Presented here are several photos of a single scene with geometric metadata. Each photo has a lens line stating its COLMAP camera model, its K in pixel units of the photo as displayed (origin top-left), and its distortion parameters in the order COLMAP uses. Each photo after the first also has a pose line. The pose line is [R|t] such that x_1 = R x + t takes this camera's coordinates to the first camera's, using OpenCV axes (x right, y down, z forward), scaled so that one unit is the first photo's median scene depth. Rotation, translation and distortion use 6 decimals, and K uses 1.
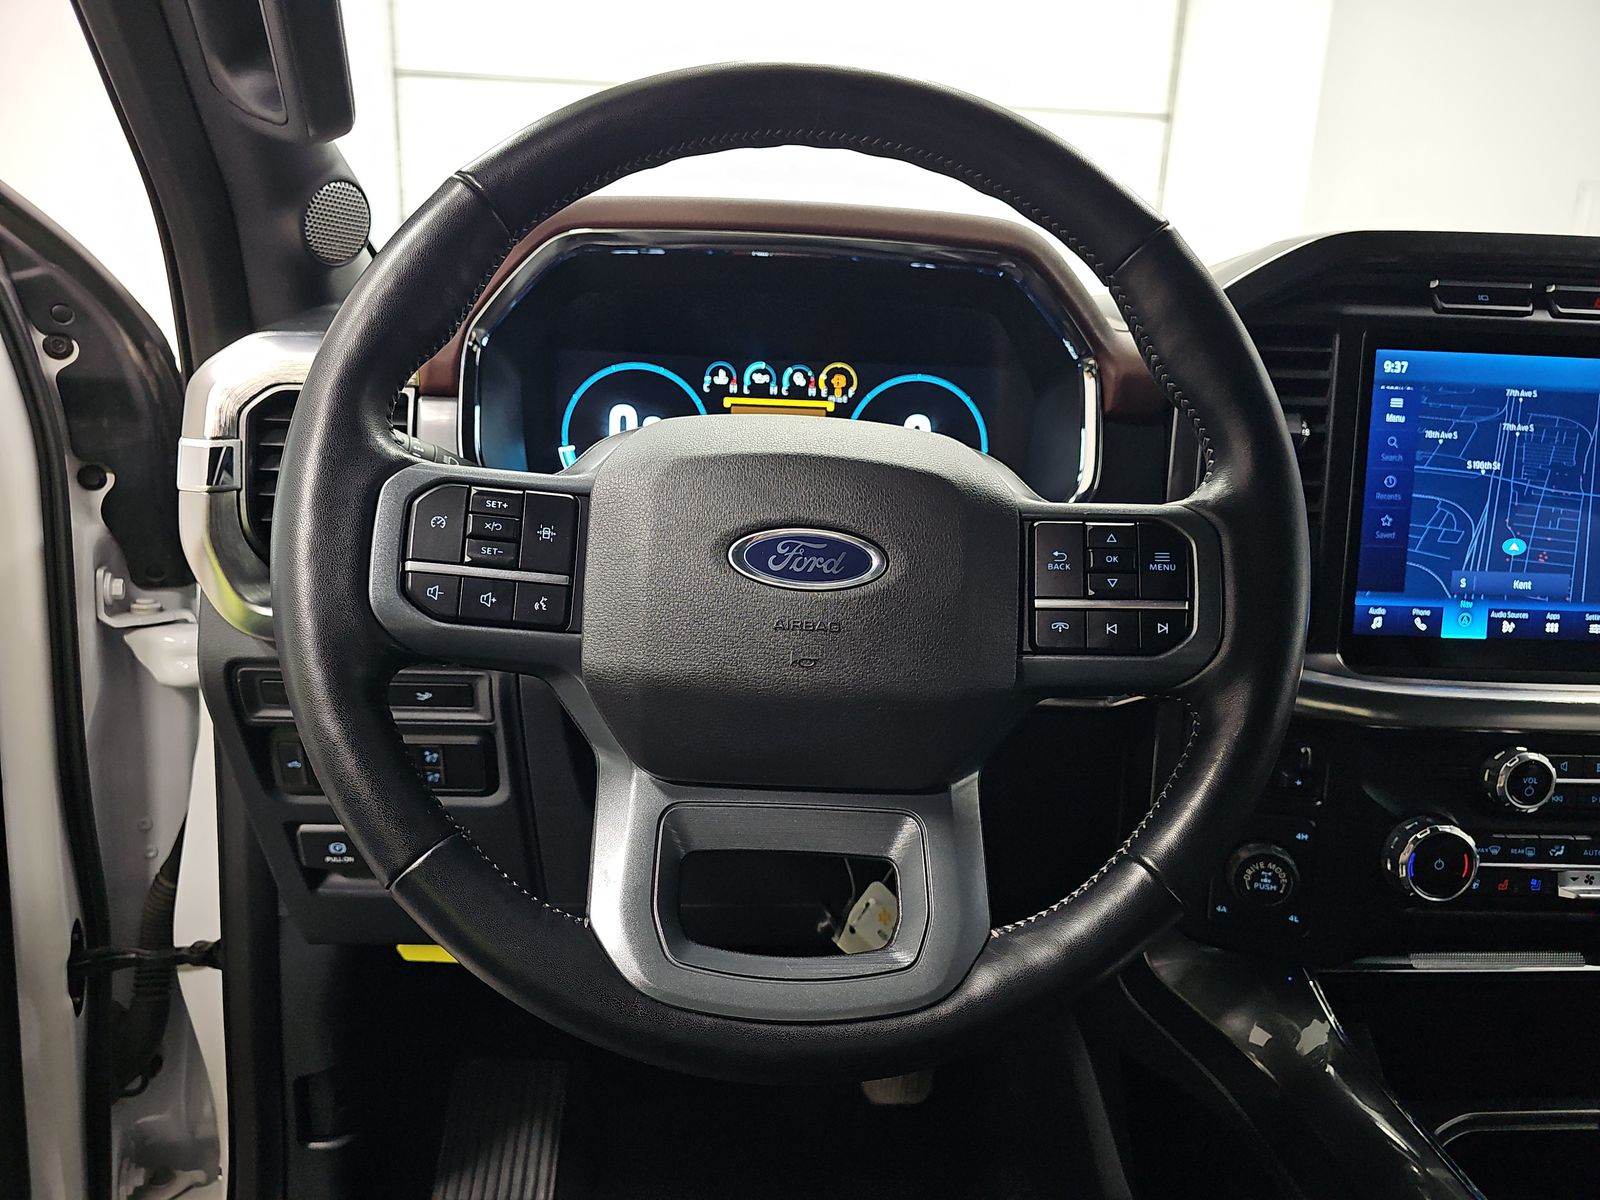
lens RADIAL K [[1050.0, 0, 783.1], [0, 1050.0, 651.2], [0, 0, 1]] dist [0.025328, -0.016048]
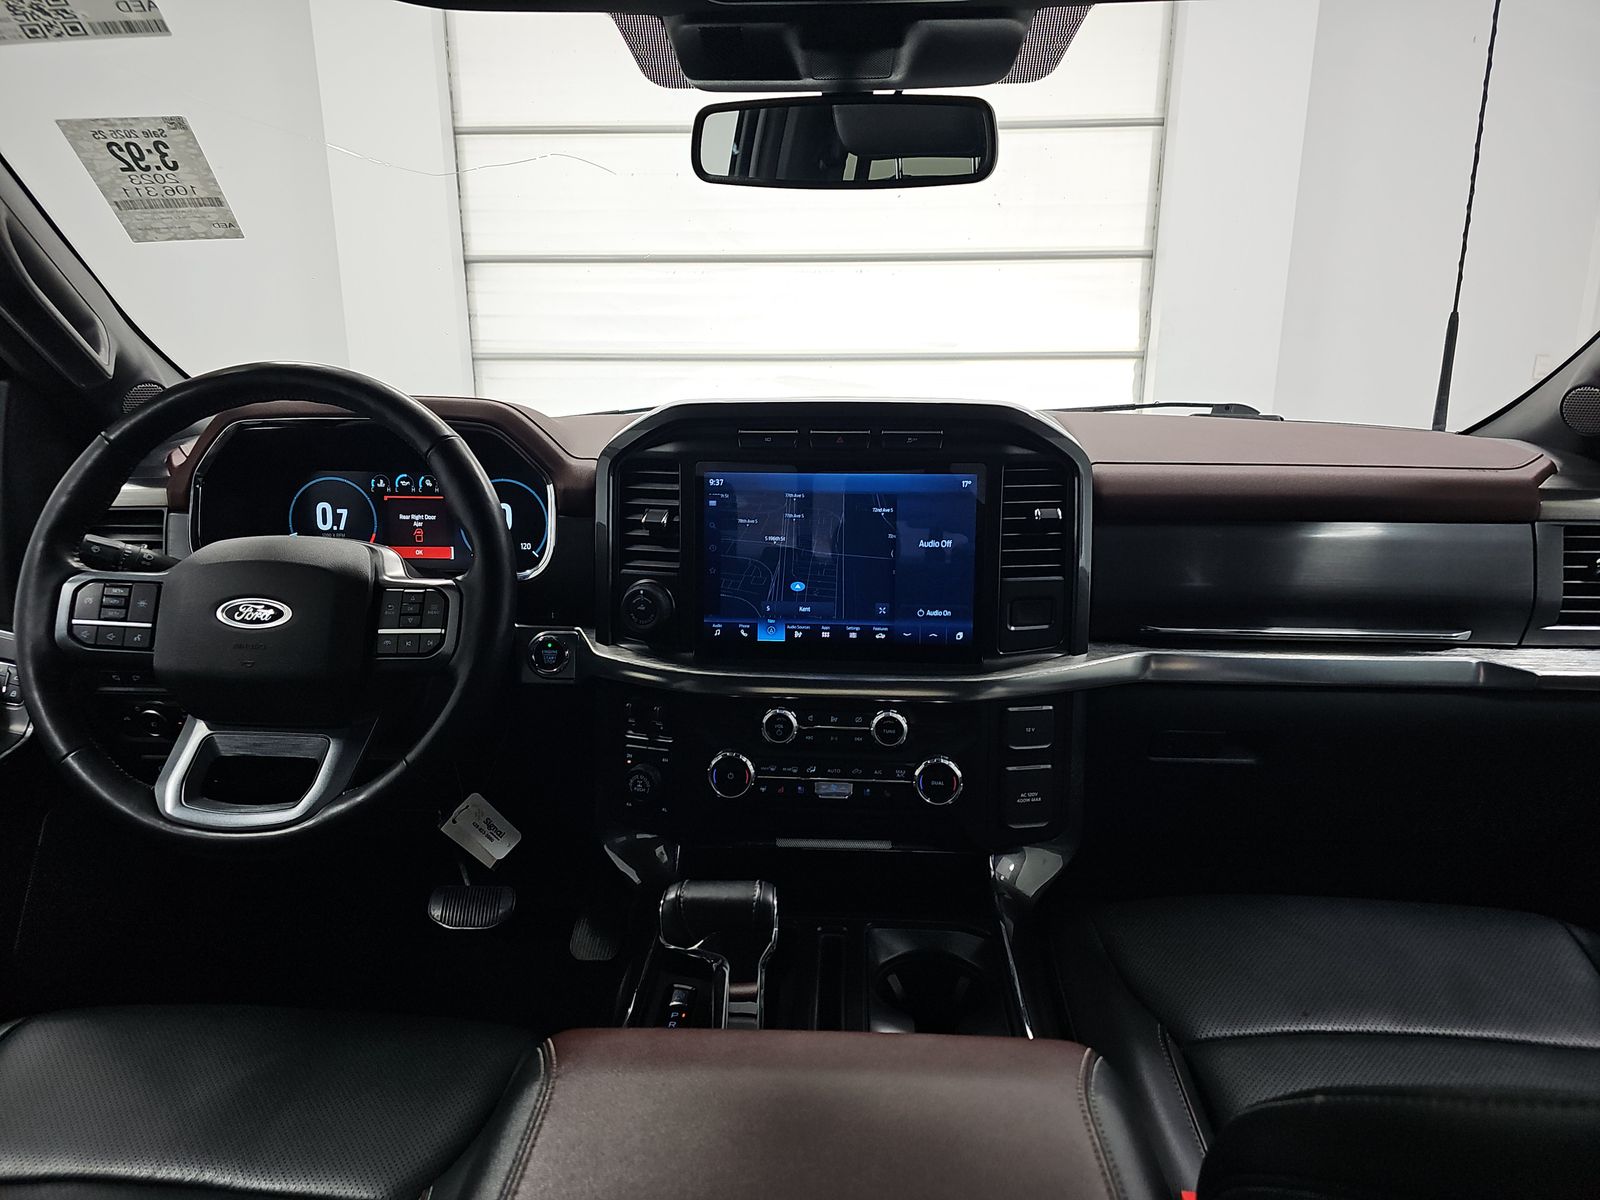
lens RADIAL K [[1050.0, 0, 802.3], [0, 1050.0, 600.0], [0, 0, 1]] dist [0.025328, -0.016048]
pose [[0.994181, -0.011063, -0.107156, 0.772494], [0.008646, 0.999698, -0.022998, -0.034621], [0.107378, 0.021938, 0.993976, -0.563958]]
